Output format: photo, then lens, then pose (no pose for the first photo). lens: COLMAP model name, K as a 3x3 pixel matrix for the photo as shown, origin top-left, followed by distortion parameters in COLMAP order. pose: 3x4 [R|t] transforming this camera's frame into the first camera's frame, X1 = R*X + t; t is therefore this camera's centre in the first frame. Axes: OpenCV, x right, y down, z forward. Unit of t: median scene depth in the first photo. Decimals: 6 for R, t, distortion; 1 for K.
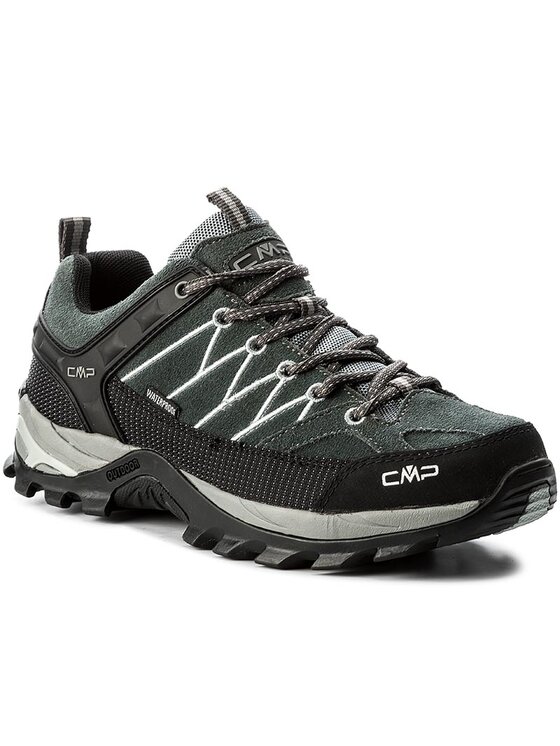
lens RADIAL K [[3528.7, 0, 279.0], [0, 3528.7, 374.1], [0, 0, 1]] dist [0.122137, 0.000000]
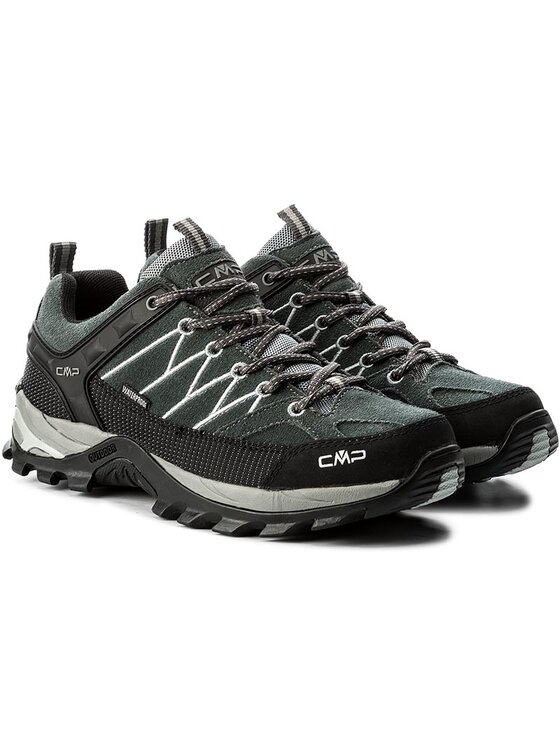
lens RADIAL K [[3528.7, 0, 280.9], [0, 3528.7, 372.0], [0, 0, 1]] dist [0.122137, 0.000000]
pose [[0.999991, 0.003715, 0.001876, 0.014020], [-0.003722, 0.999985, 0.003903, -0.005308], [-0.001861, -0.003910, 0.999991, -0.197879]]
